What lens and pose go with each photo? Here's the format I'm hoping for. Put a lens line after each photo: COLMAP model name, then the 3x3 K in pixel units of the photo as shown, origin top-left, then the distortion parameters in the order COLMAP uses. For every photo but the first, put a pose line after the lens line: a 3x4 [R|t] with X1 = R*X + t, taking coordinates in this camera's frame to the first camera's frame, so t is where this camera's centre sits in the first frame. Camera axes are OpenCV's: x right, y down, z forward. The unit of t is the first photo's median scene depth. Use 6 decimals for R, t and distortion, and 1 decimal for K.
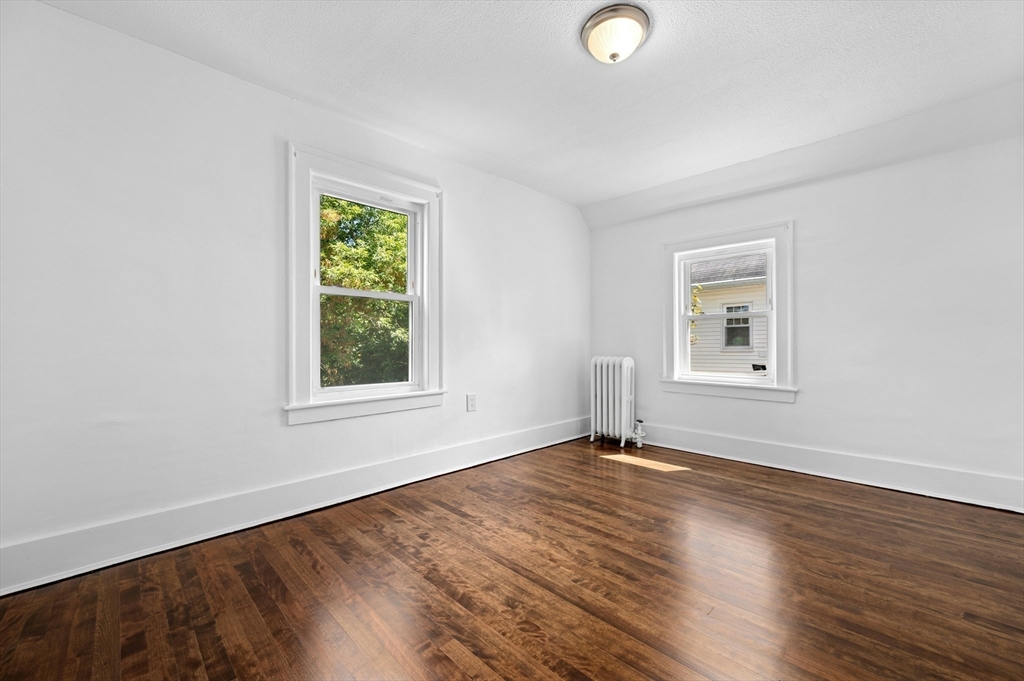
lens RADIAL K [[413.4, 0, 520.5], [0, 413.4, 353.7], [0, 0, 1]] dist [-0.001285, -0.000155]
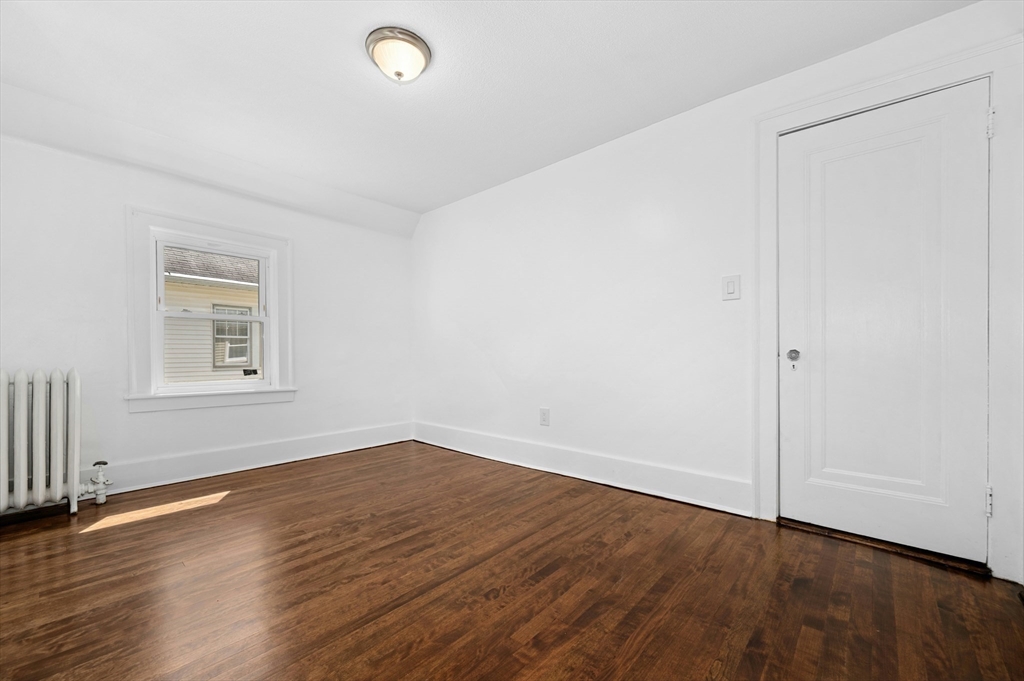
lens RADIAL K [[413.4, 0, 520.5], [0, 413.4, 353.7], [0, 0, 1]] dist [-0.001285, -0.000155]
pose [[-0.079653, 0.000521, 0.996823, -0.655282], [0.020503, 0.999789, 0.001116, 0.000780], [-0.996612, 0.020527, -0.079647, 0.586037]]
